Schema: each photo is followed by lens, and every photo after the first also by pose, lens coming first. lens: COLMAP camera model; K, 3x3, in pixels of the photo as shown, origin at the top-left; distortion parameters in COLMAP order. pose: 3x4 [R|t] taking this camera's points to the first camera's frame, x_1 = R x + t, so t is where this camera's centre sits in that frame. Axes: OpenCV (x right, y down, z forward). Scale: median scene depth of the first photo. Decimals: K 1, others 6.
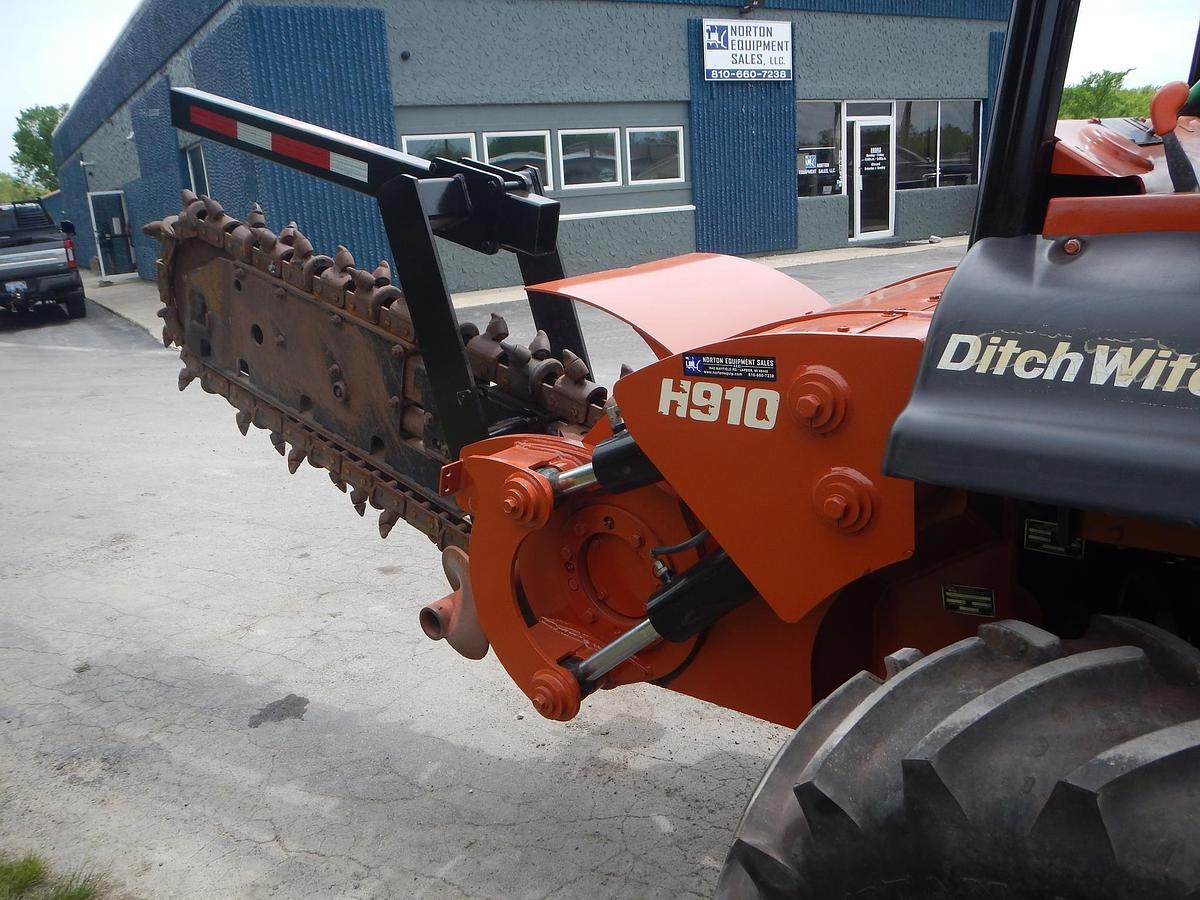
lens RADIAL K [[1019.1, 0, 600.0], [0, 1019.1, 450.0], [0, 0, 1]] dist [0.080749, -0.057332]
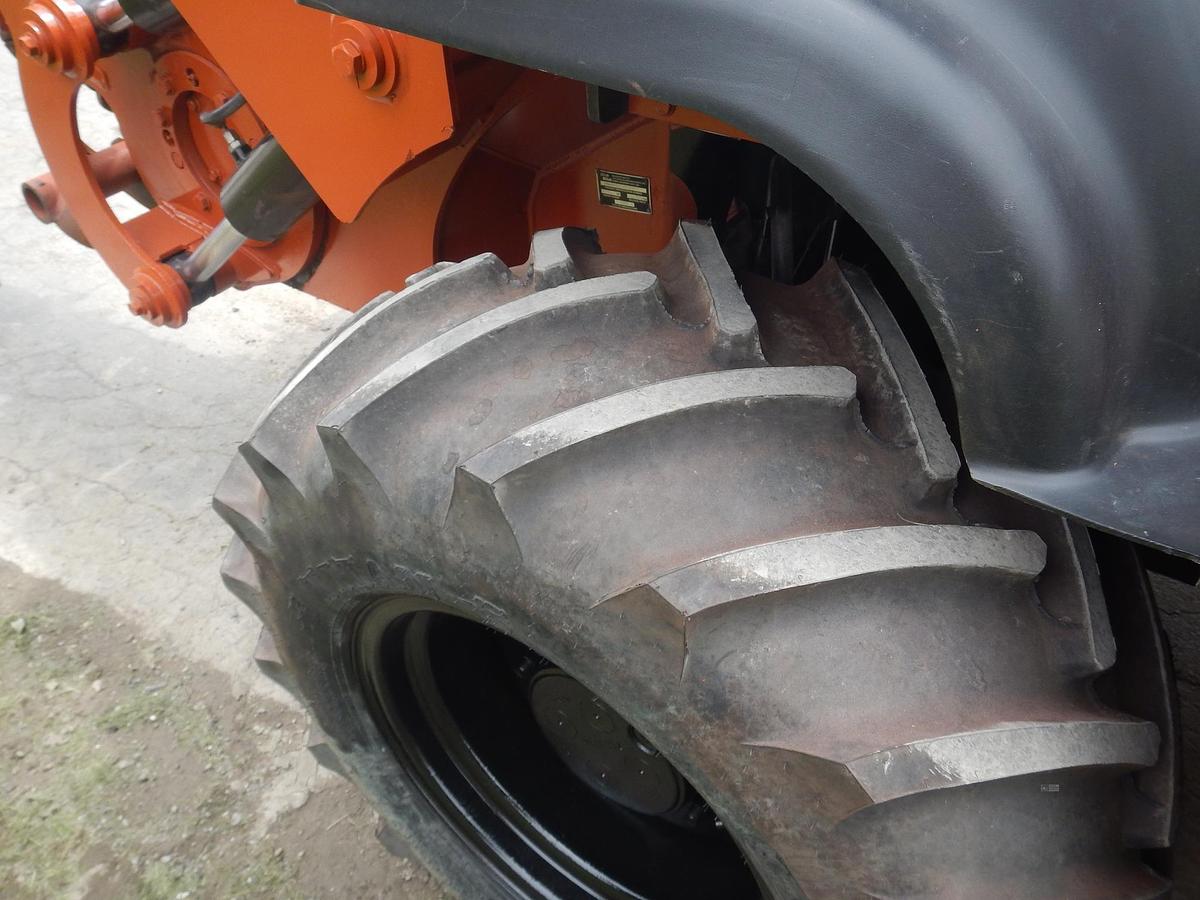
lens RADIAL K [[1008.0, 0, 600.0], [0, 1008.0, 450.0], [0, 0, 1]] dist [0.054249, -0.000253]
pose [[0.996724, -0.004217, 0.080766, 0.433108], [-0.028819, 0.914570, 0.403400, 0.019762], [-0.075567, -0.404406, 0.911452, 0.319639]]
